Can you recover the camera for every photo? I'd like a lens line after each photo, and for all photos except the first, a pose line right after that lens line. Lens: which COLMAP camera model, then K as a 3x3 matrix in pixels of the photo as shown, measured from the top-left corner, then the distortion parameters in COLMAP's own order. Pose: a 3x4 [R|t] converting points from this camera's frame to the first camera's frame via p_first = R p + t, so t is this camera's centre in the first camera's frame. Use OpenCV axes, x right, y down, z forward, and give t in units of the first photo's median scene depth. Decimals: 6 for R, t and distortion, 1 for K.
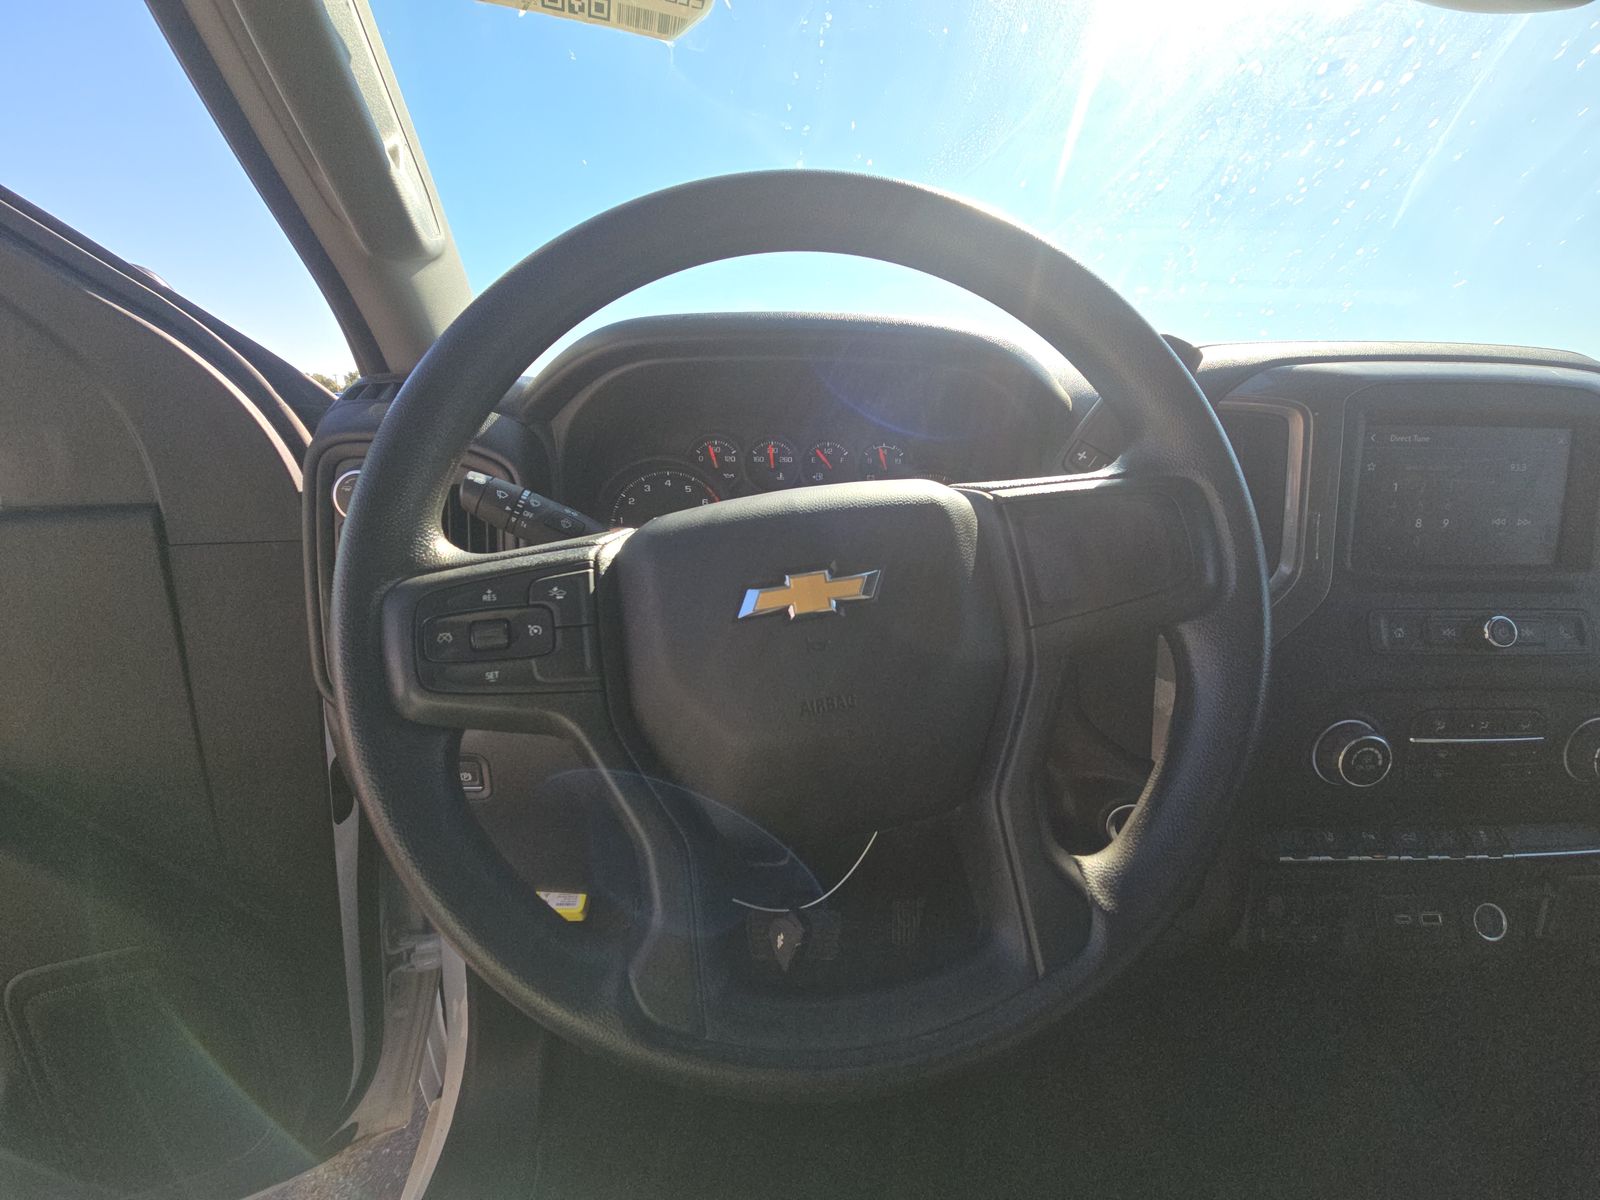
lens RADIAL K [[642.4, 0, 800.0], [0, 642.4, 600.0], [0, 0, 1]] dist [-0.001717, 0.000057]
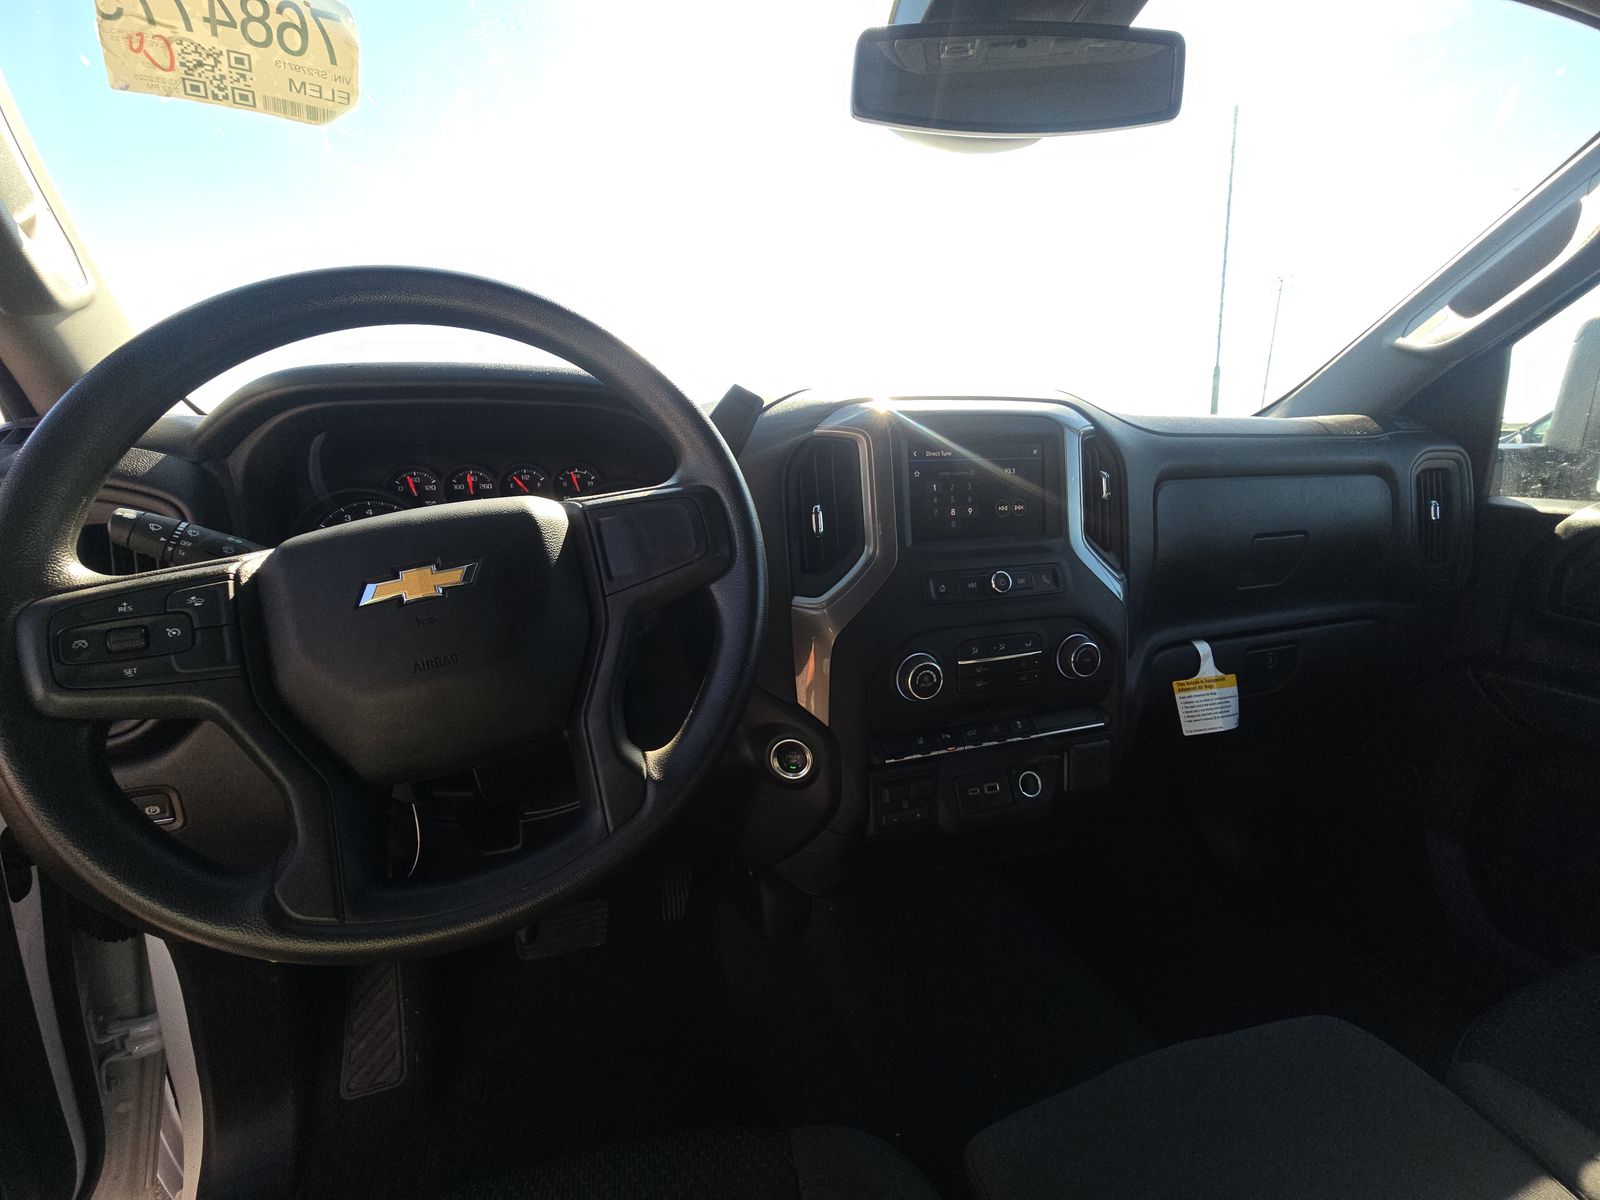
lens RADIAL K [[641.1, 0, 800.0], [0, 641.1, 600.0], [0, 0, 1]] dist [0.012012, -0.012611]
pose [[0.959311, -0.087789, 0.268357, 0.293599], [0.097687, 0.994934, -0.023727, 0.095210], [-0.264915, 0.048976, 0.963027, -0.349909]]
